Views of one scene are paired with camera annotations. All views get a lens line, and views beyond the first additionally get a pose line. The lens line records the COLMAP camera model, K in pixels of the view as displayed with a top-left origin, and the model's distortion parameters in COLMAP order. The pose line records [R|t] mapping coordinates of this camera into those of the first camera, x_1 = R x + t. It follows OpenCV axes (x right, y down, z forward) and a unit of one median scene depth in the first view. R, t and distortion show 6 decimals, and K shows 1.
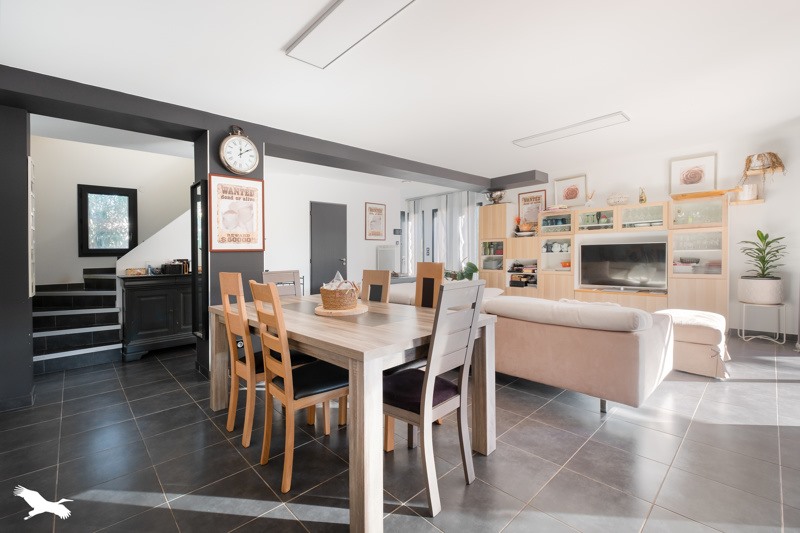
lens RADIAL K [[348.4, 0, 398.6], [0, 348.4, 261.5], [0, 0, 1]] dist [-0.000766, 0.000076]
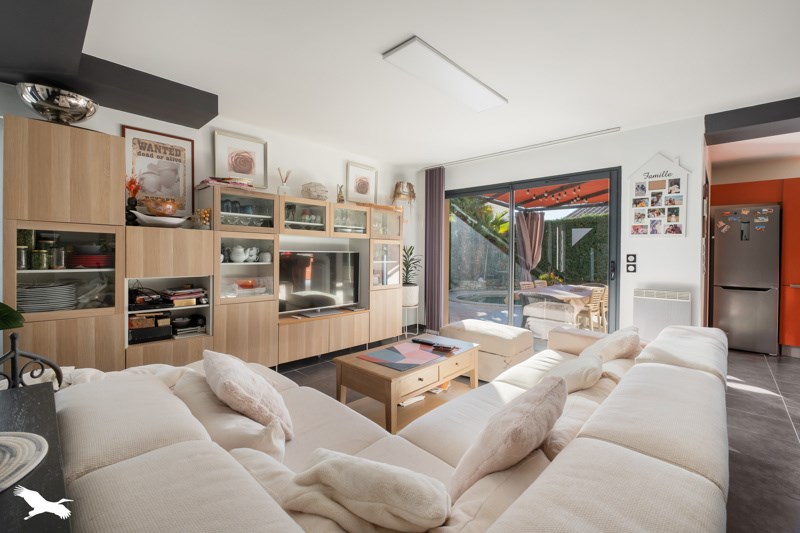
lens RADIAL K [[348.4, 0, 399.5], [0, 348.4, 258.1], [0, 0, 1]] dist [-0.000766, 0.000076]
pose [[-0.077108, 0.006149, 0.997004, -0.113796], [0.010847, 0.999927, -0.005328, -0.025609], [-0.996964, 0.010404, -0.077169, 0.740558]]
